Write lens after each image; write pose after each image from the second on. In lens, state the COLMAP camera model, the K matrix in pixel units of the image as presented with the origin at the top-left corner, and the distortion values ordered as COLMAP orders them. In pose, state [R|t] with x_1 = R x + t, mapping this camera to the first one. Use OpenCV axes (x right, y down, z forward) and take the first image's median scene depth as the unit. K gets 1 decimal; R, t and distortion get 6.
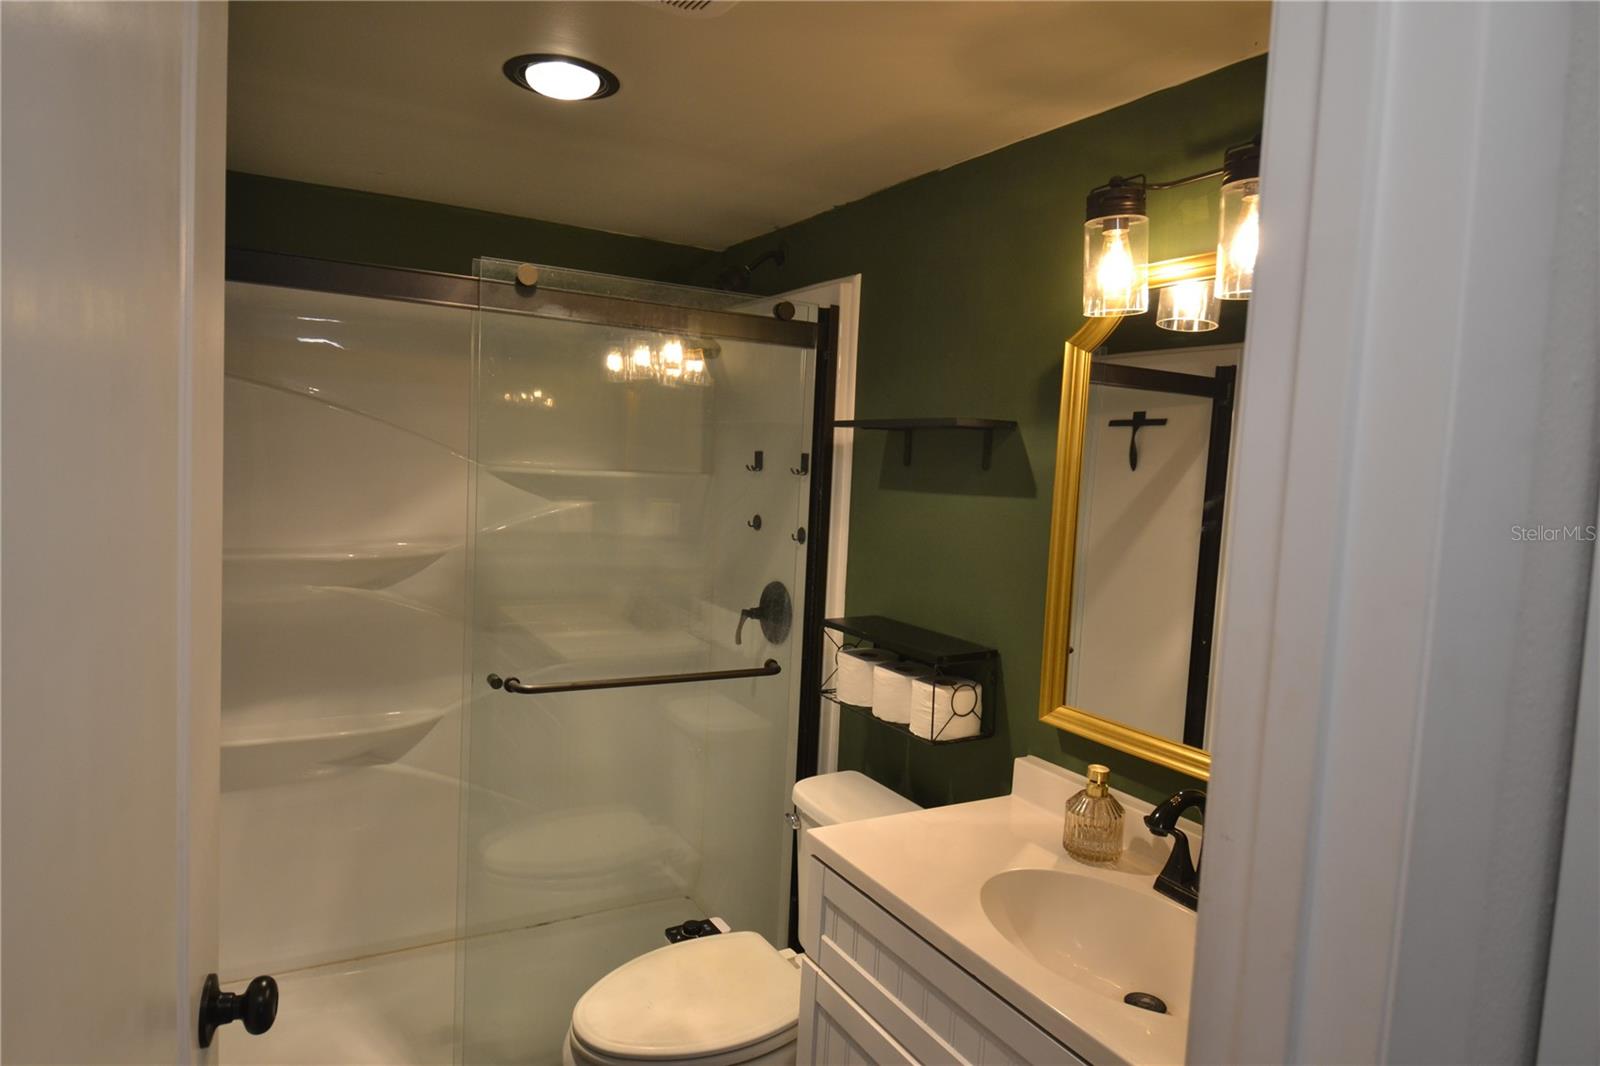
lens RADIAL K [[964.7, 0, 793.9], [0, 964.7, 532.6], [0, 0, 1]] dist [0.048327, -0.062239]
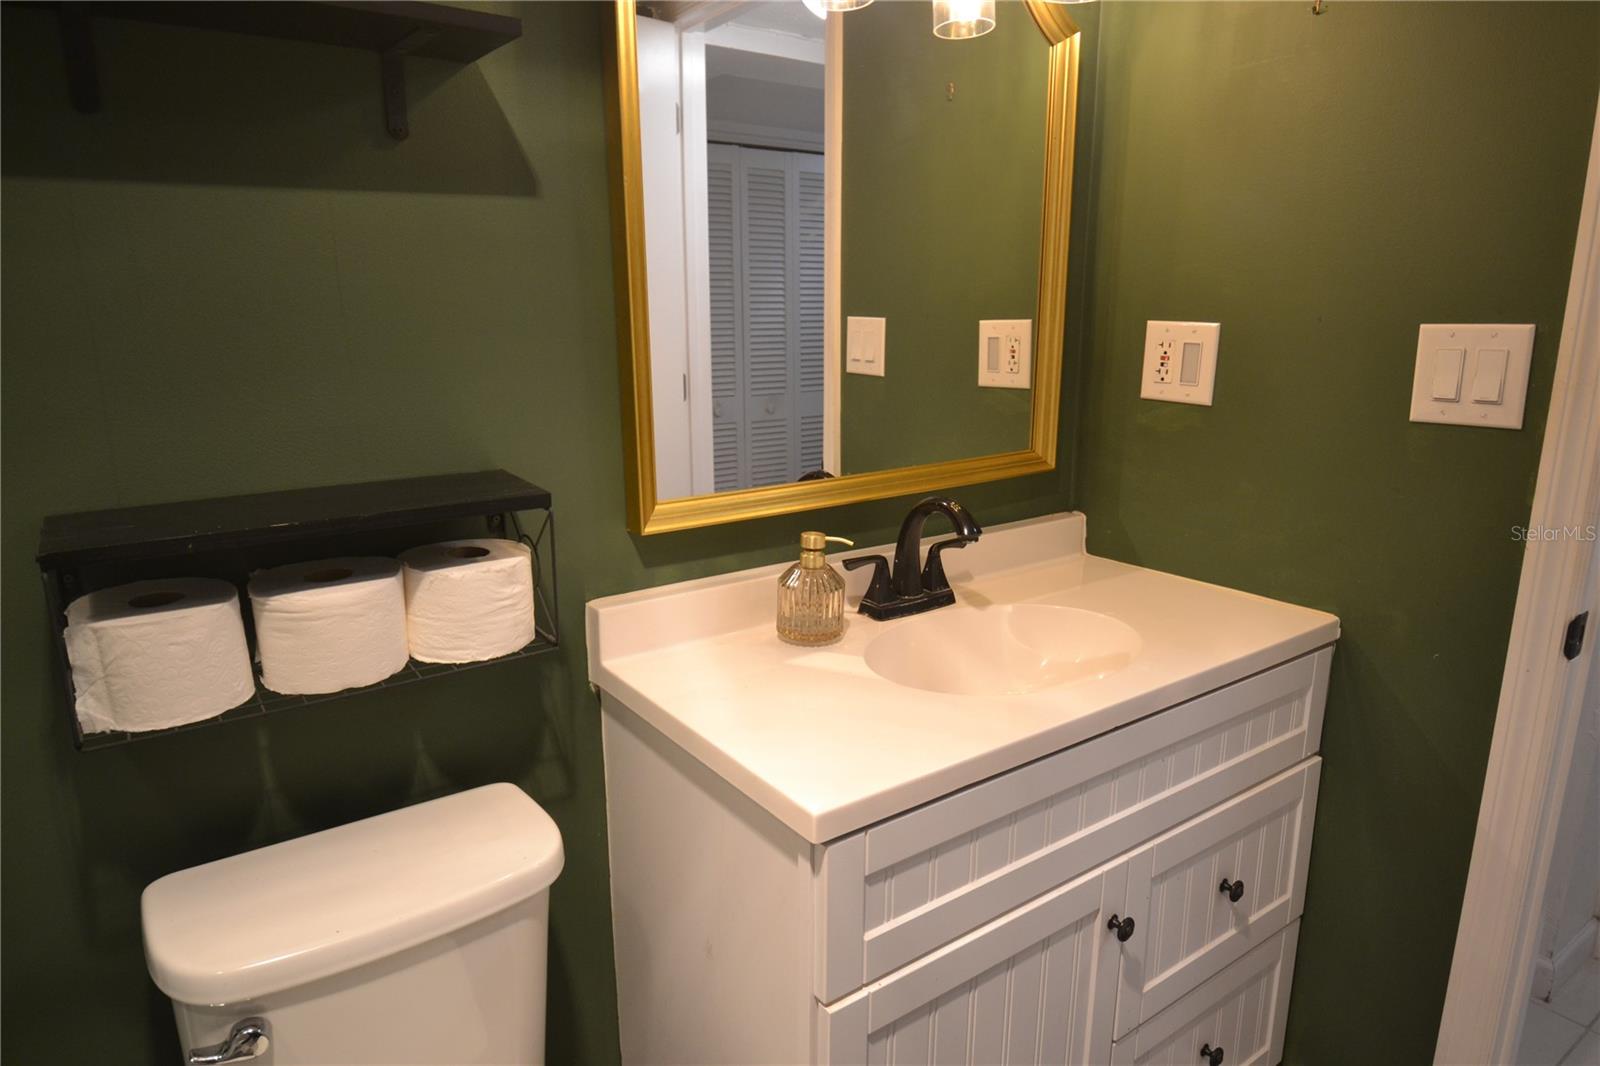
lens RADIAL K [[964.7, 0, 793.9], [0, 964.7, 532.6], [0, 0, 1]] dist [0.048327, -0.062239]
pose [[-0.101967, -0.283776, 0.953454, -0.474804], [0.069762, 0.954050, 0.291414, -0.002128], [-0.992339, 0.096229, -0.077485, 1.077307]]
